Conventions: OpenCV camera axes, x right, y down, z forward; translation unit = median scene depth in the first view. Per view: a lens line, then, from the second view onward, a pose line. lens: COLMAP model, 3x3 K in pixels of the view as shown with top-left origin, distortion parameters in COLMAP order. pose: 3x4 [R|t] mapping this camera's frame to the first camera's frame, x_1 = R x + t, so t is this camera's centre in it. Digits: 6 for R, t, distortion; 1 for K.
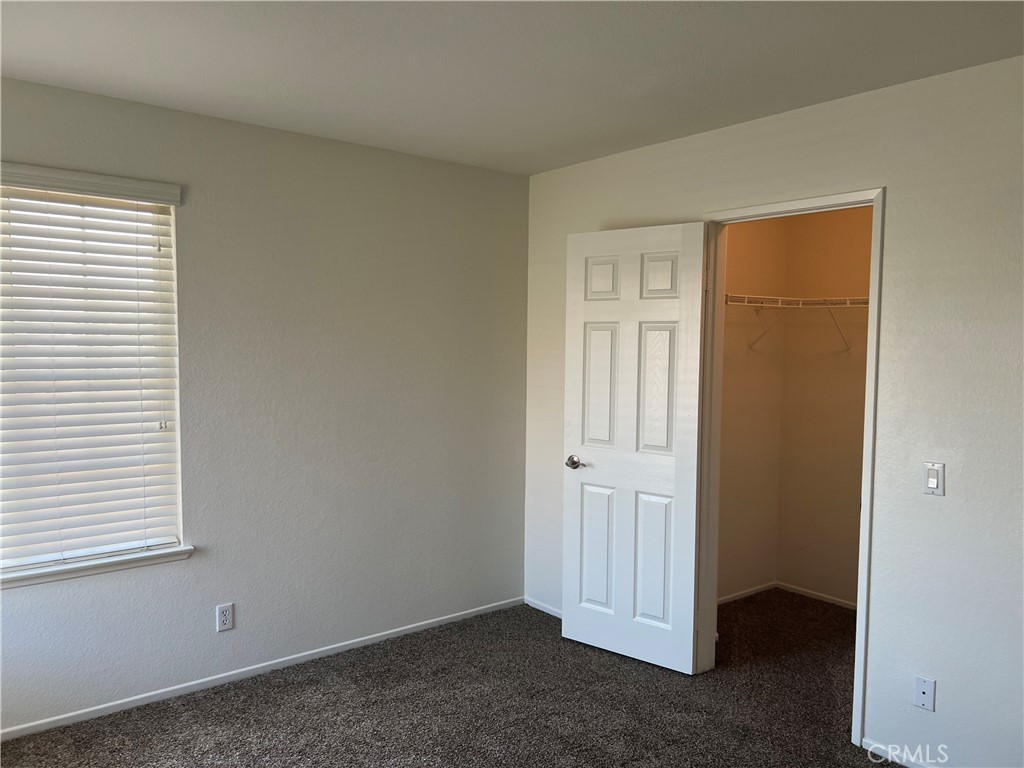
lens RADIAL K [[774.7, 0, 520.8], [0, 774.7, 385.0], [0, 0, 1]] dist [0.028394, -0.007033]
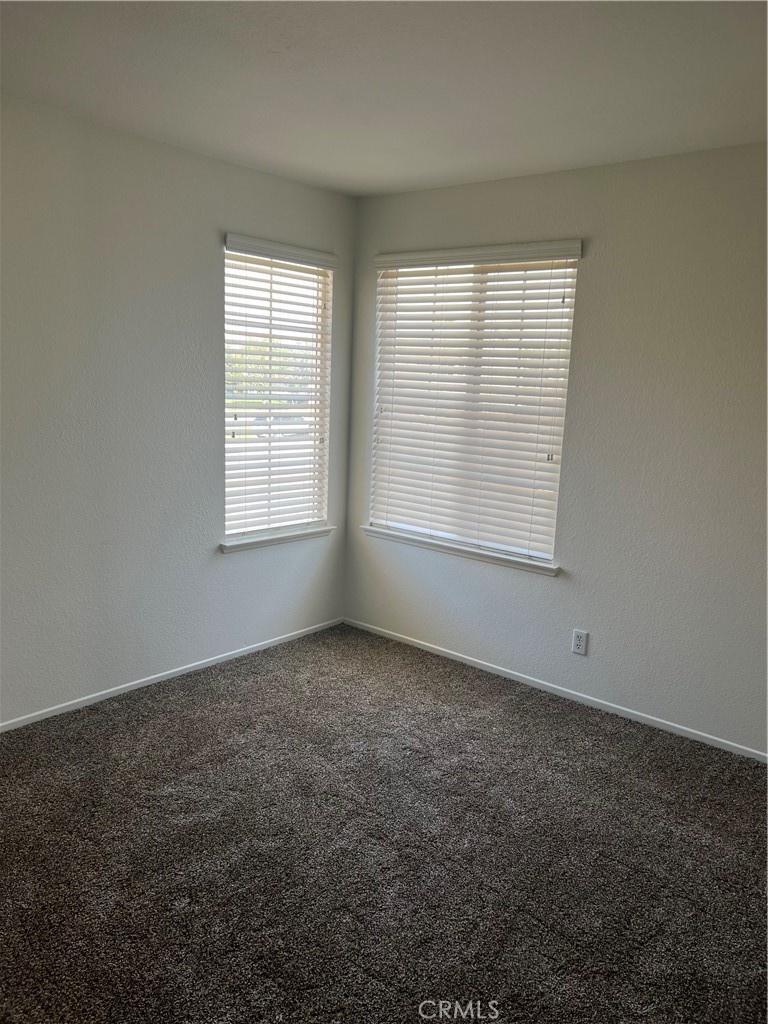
lens RADIAL K [[774.7, 0, 381.4], [0, 774.7, 513.3], [0, 0, 1]] dist [0.028394, -0.007033]
pose [[0.182281, 0.164697, -0.969355, 0.628368], [-0.103583, 0.983602, 0.147639, -0.010498], [0.977775, 0.073497, 0.196352, 0.536654]]
